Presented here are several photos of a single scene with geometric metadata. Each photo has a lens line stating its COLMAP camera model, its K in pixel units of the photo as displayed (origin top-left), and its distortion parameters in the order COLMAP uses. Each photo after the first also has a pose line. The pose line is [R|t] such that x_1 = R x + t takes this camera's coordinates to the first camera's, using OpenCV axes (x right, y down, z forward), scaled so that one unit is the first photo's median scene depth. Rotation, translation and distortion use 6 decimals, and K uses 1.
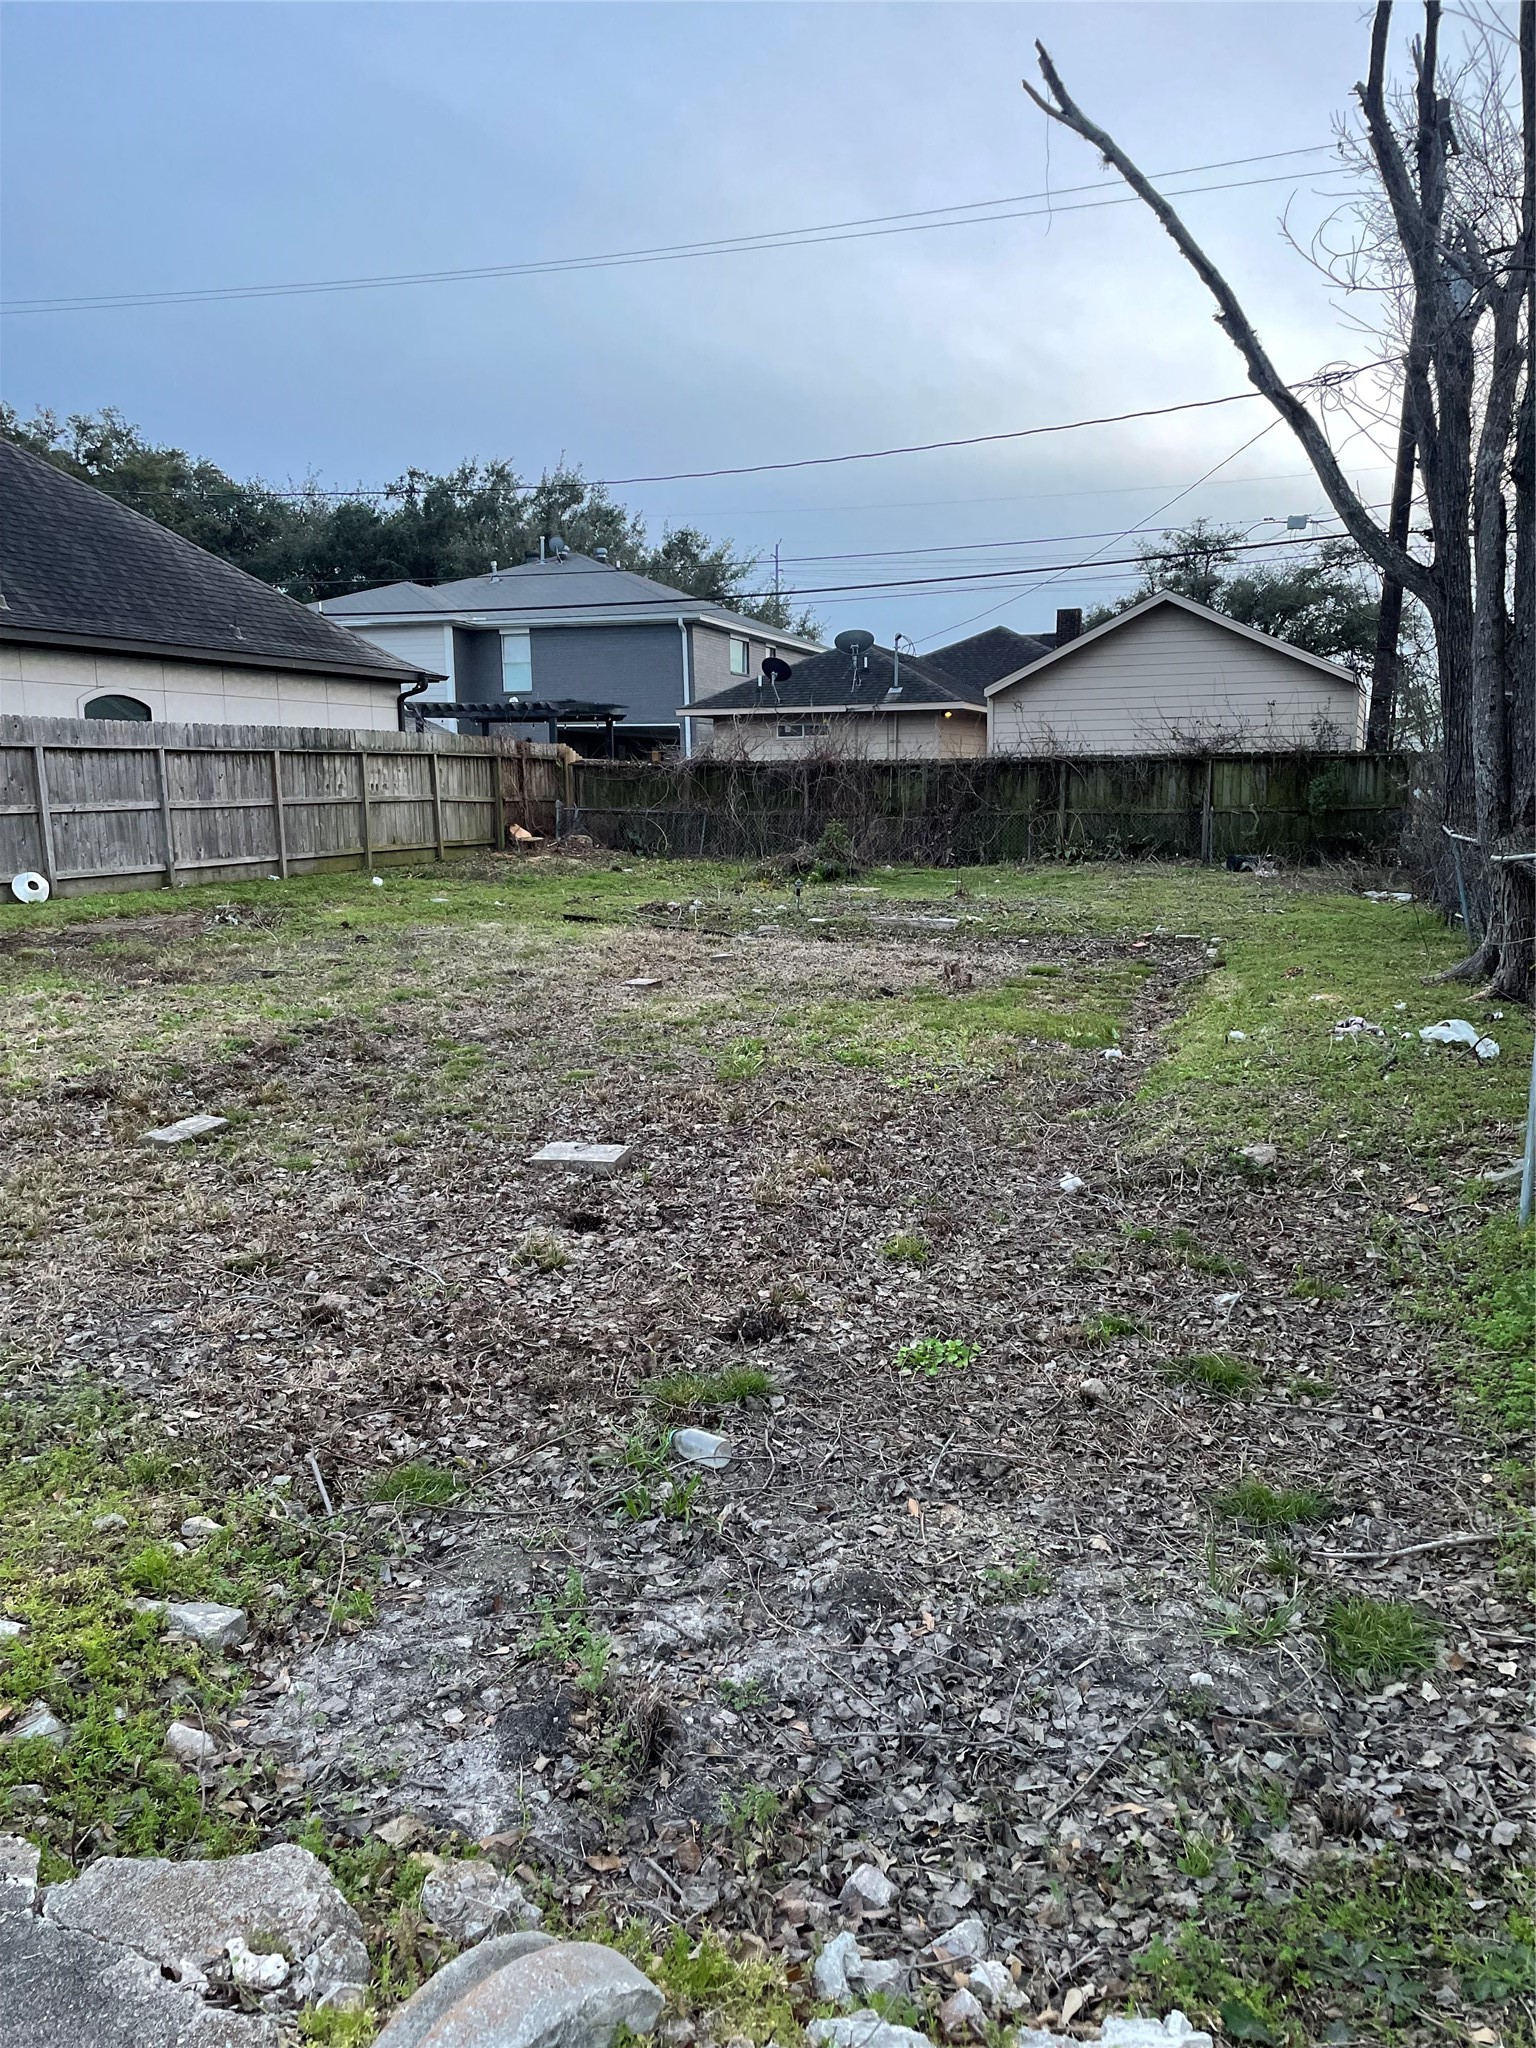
lens RADIAL K [[1566.7, 0, 768.0], [0, 1566.7, 1024.0], [0, 0, 1]] dist [0.108888, -0.133354]
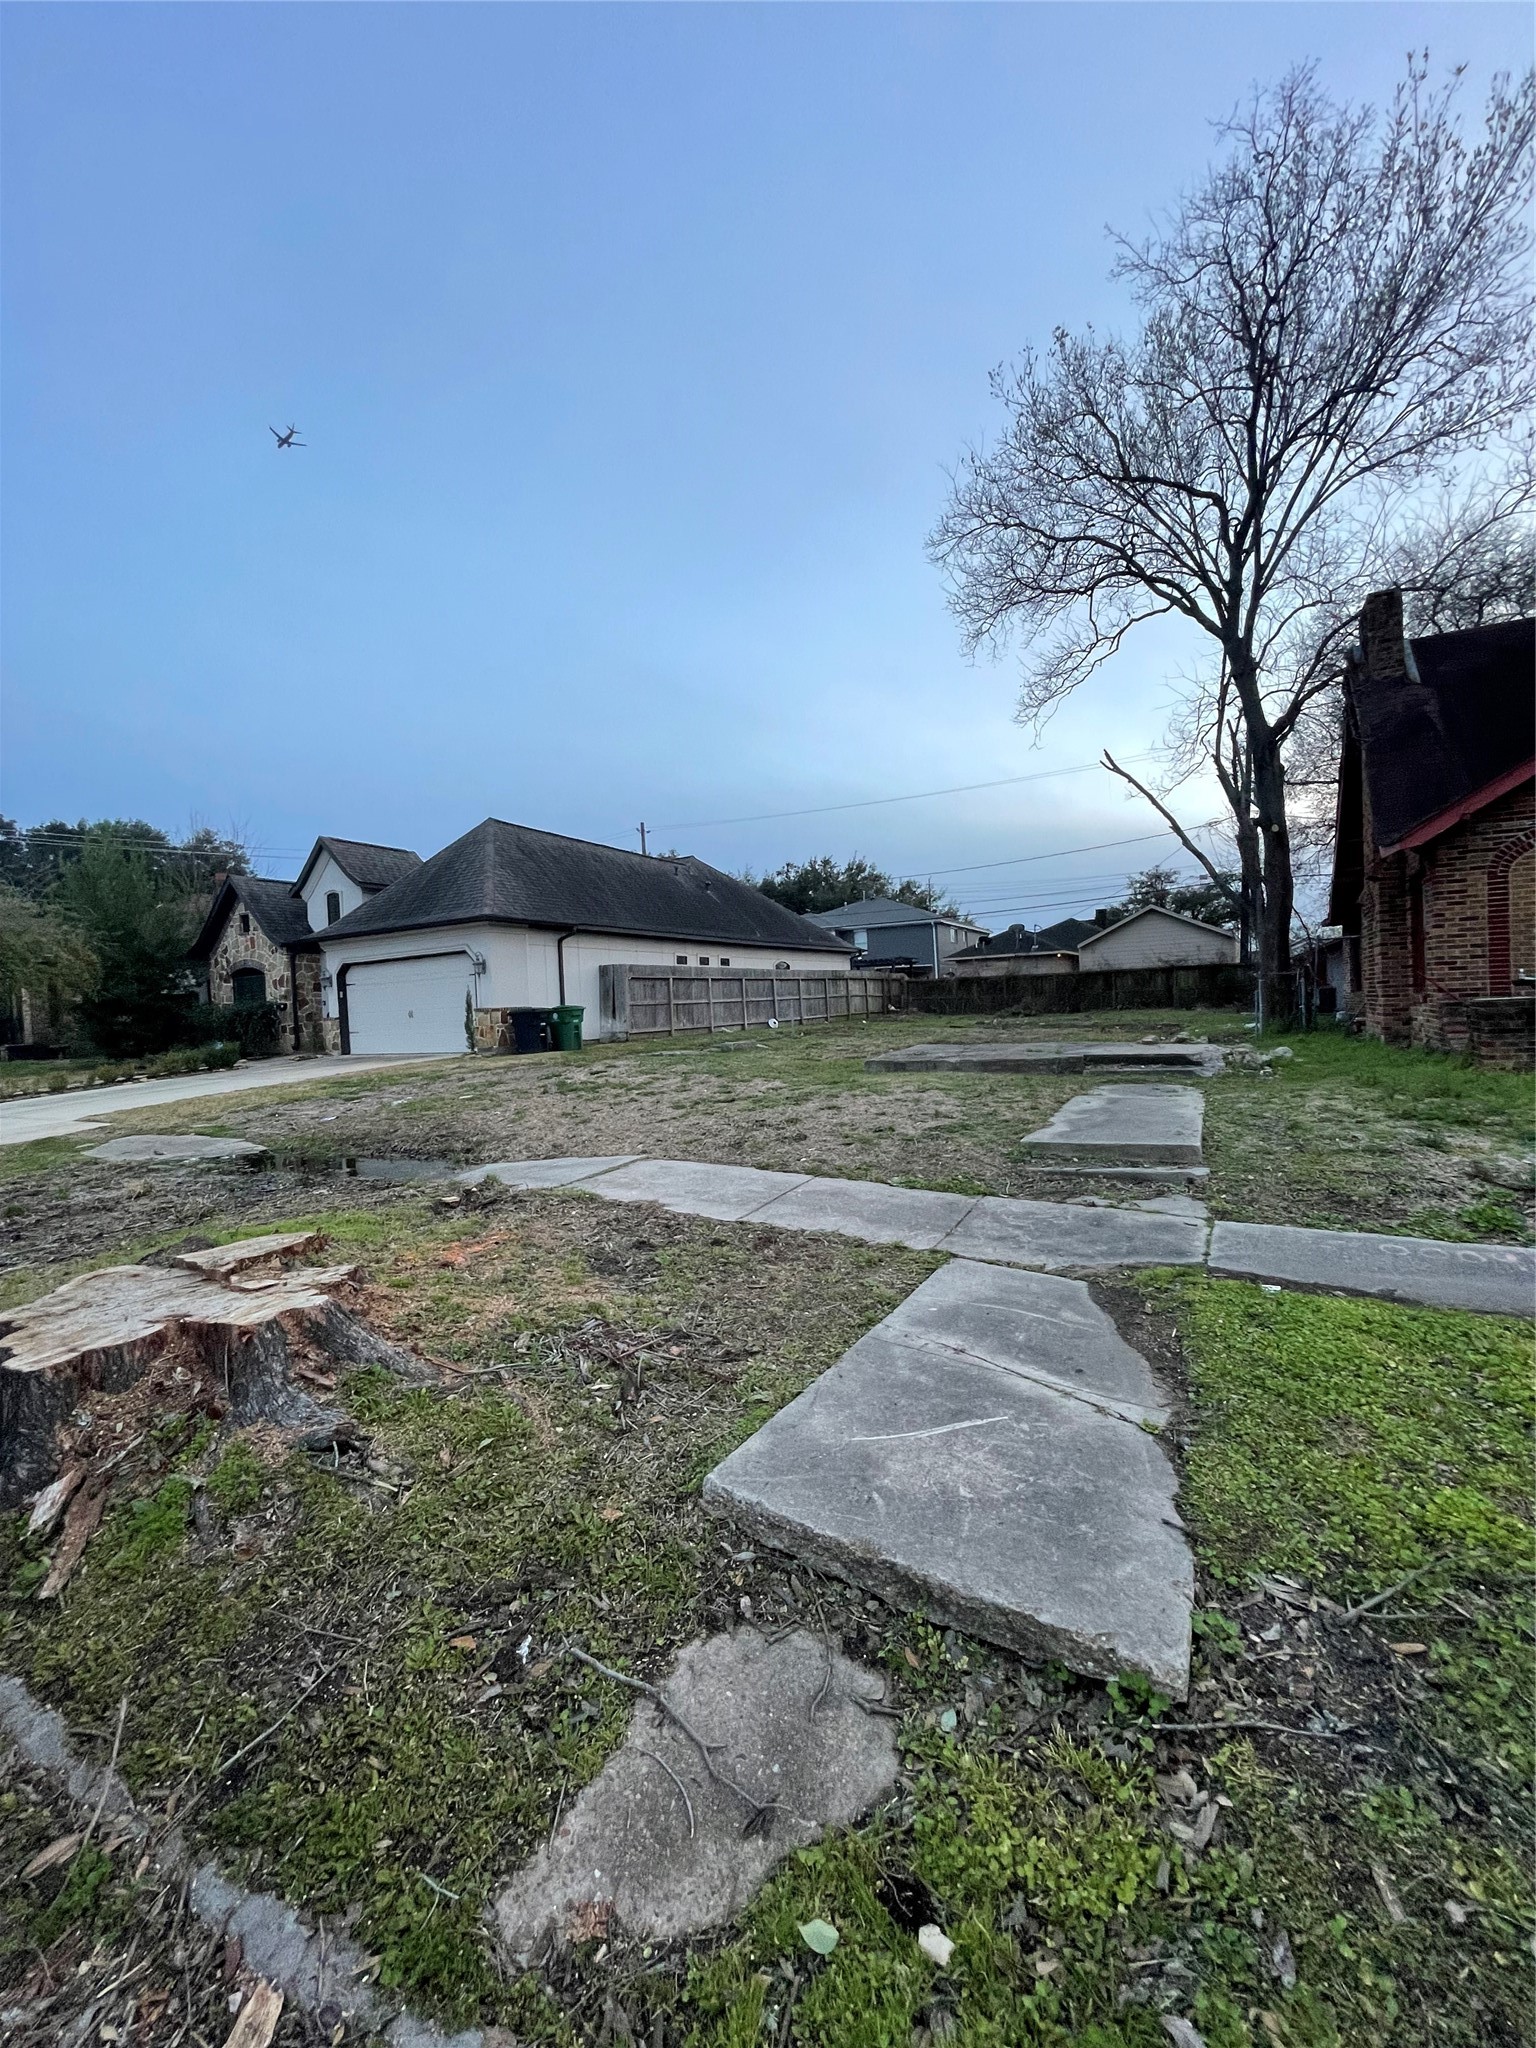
lens RADIAL K [[830.0, 0, 768.0], [0, 830.0, 1024.0], [0, 0, 1]] dist [-0.013535, -0.000031]
pose [[0.983563, -0.030500, -0.177973, -0.118526], [0.008374, 0.992275, -0.123774, 0.073252], [0.180374, 0.120249, 0.976220, -0.368901]]
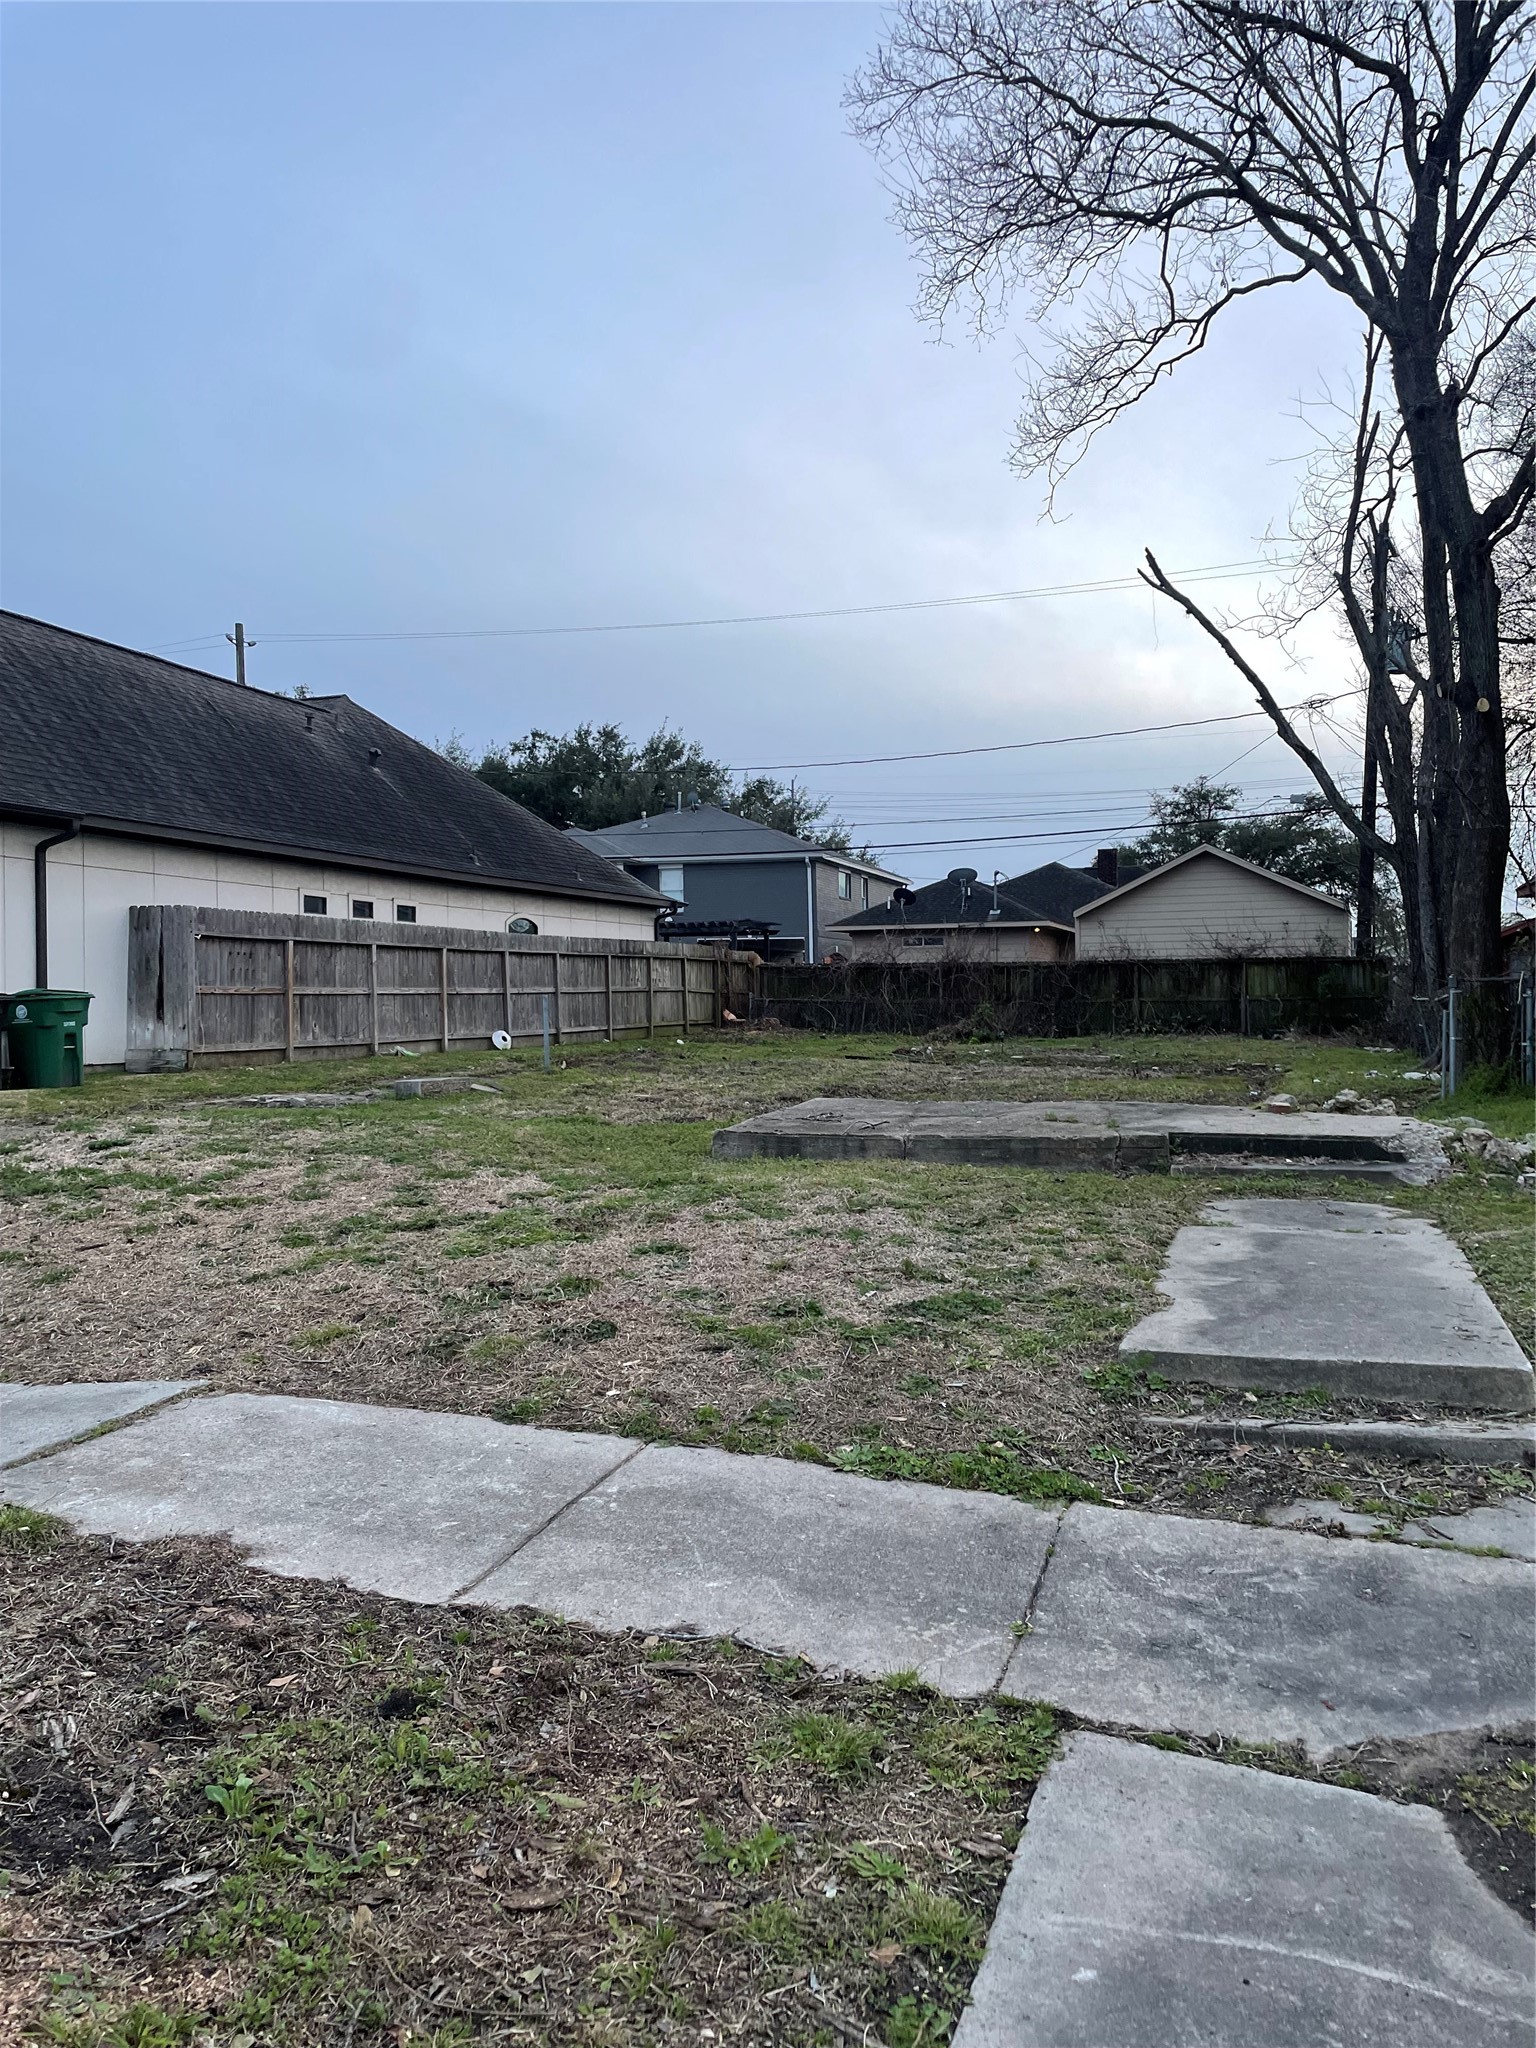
lens RADIAL K [[1549.4, 0, 772.2], [0, 1549.4, 1001.8], [0, 0, 1]] dist [0.095099, -0.124190]
pose [[0.999979, 0.000549, 0.006381, -0.133155], [0.000402, 0.988962, -0.148170, 0.064981], [-0.006392, 0.148169, 0.988941, -0.322503]]
